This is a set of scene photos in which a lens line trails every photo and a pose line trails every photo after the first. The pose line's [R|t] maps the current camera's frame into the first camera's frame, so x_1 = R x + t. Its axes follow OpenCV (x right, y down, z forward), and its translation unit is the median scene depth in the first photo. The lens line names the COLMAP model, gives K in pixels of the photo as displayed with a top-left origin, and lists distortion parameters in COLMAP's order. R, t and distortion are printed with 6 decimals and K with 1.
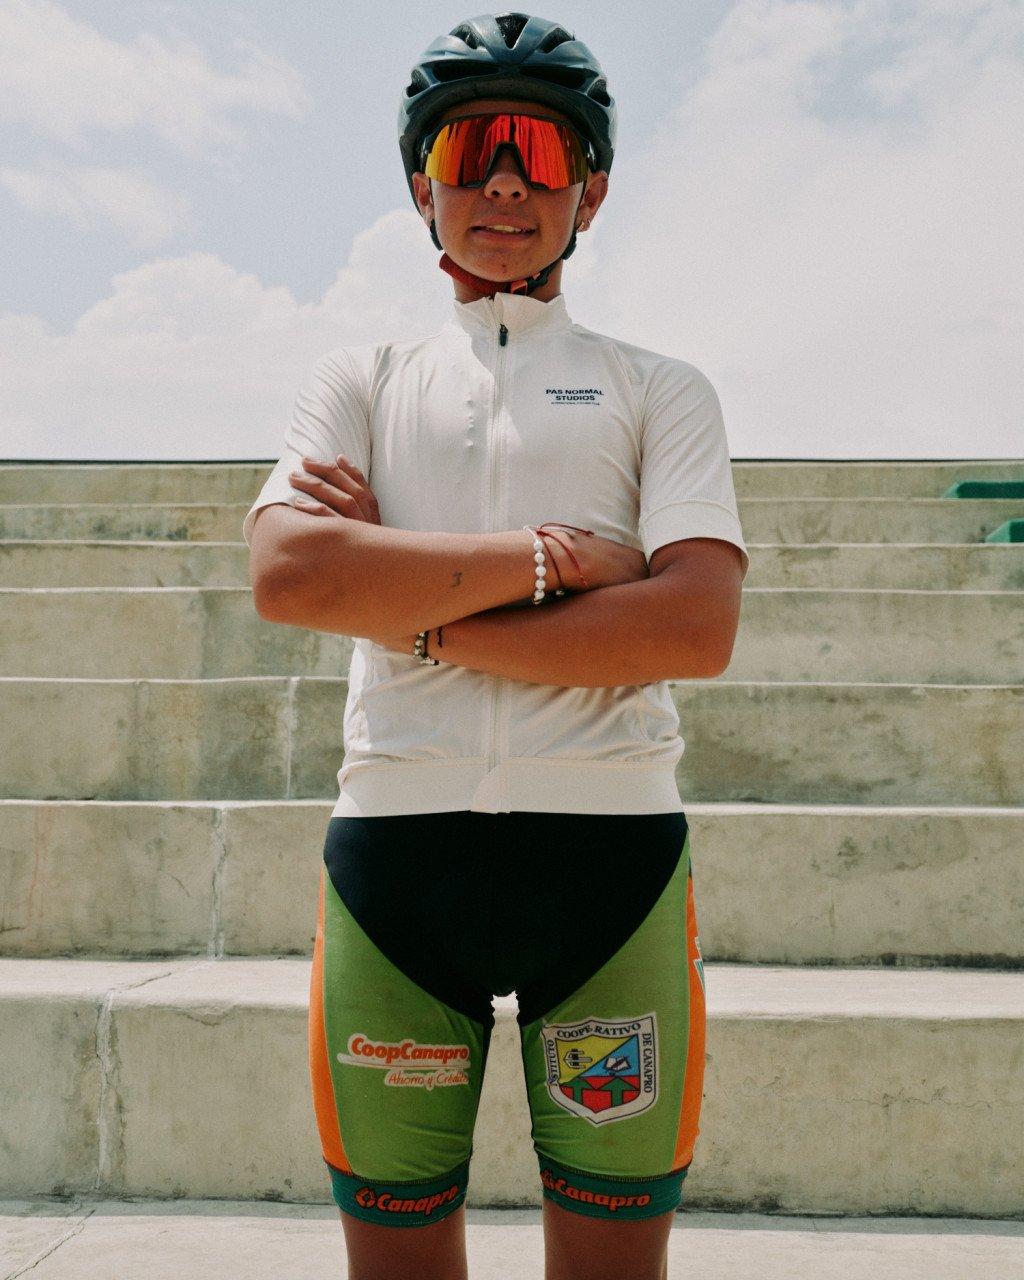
lens RADIAL K [[1413.7, 0, 512.0], [0, 1413.7, 640.0], [0, 0, 1]] dist [-0.013697, -0.008917]
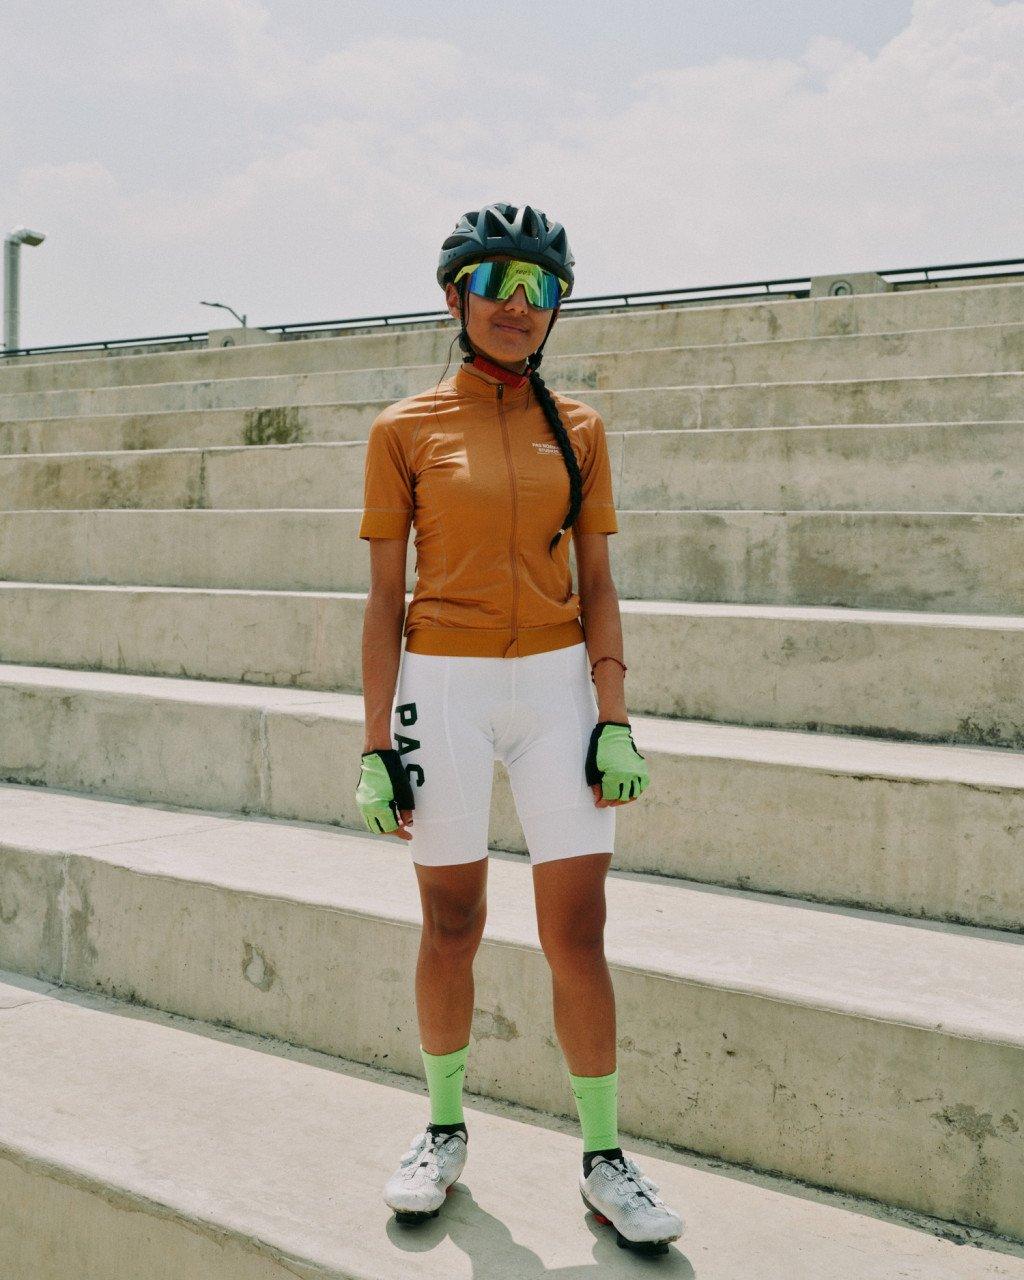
lens RADIAL K [[1413.7, 0, 512.0], [0, 1413.7, 640.0], [0, 0, 1]] dist [-0.013697, -0.008917]
pose [[0.872755, 0.039496, -0.486559, 0.664975], [0.036175, 0.988748, 0.145150, -0.062215], [0.486817, -0.144281, 0.861506, -0.293477]]
